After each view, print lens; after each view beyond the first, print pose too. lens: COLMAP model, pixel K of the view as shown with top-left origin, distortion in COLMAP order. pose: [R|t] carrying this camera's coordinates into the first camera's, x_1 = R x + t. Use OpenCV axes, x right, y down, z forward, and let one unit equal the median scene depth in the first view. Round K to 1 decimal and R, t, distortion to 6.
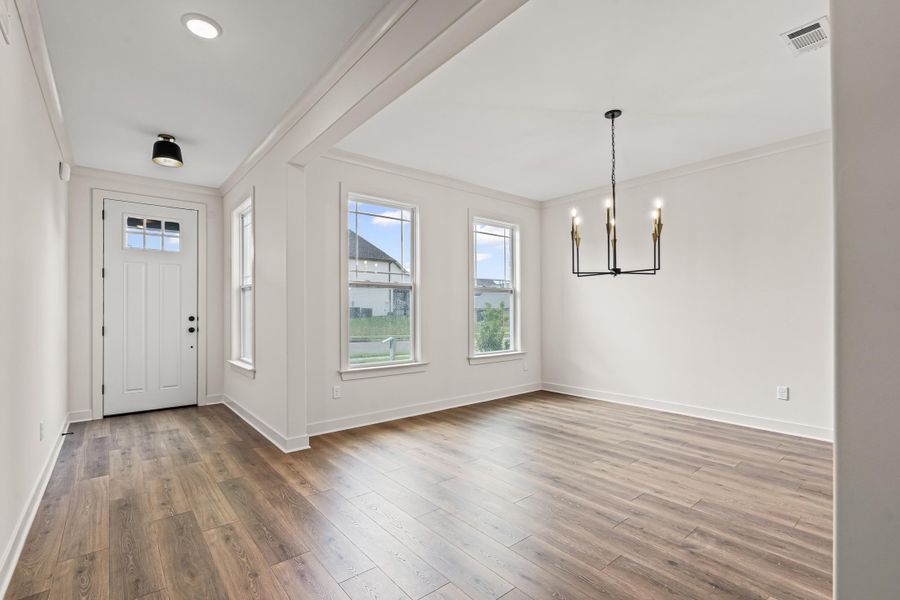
lens RADIAL K [[410.4, 0, 447.0], [0, 410.4, 299.3], [0, 0, 1]] dist [0.003216, 0.000653]
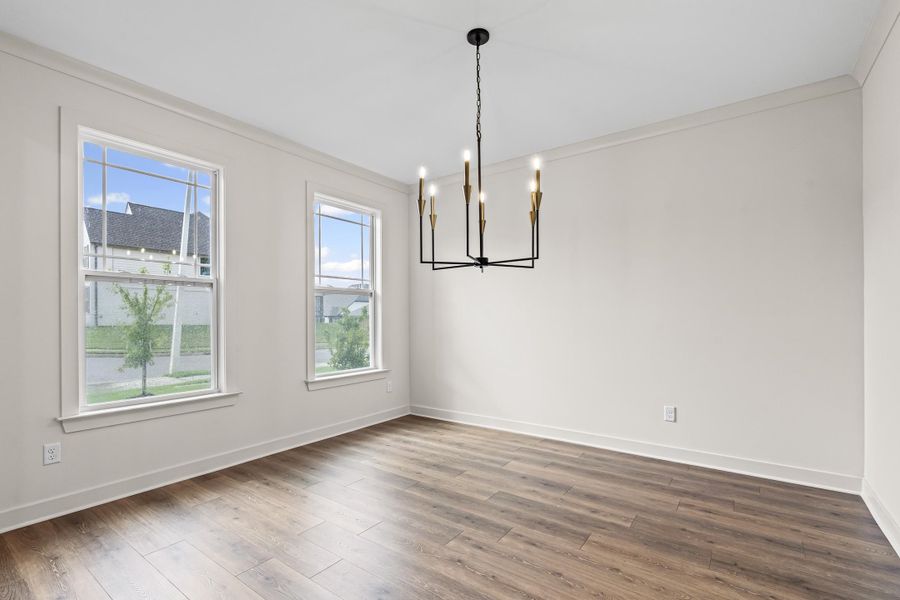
lens RADIAL K [[410.4, 0, 447.0], [0, 410.4, 299.3], [0, 0, 1]] dist [0.003216, 0.000653]
pose [[0.969071, 0.010337, 0.246565, 0.143723], [-0.005933, 0.999809, -0.018600, 0.007180], [-0.246710, 0.016562, 0.968948, 0.266629]]
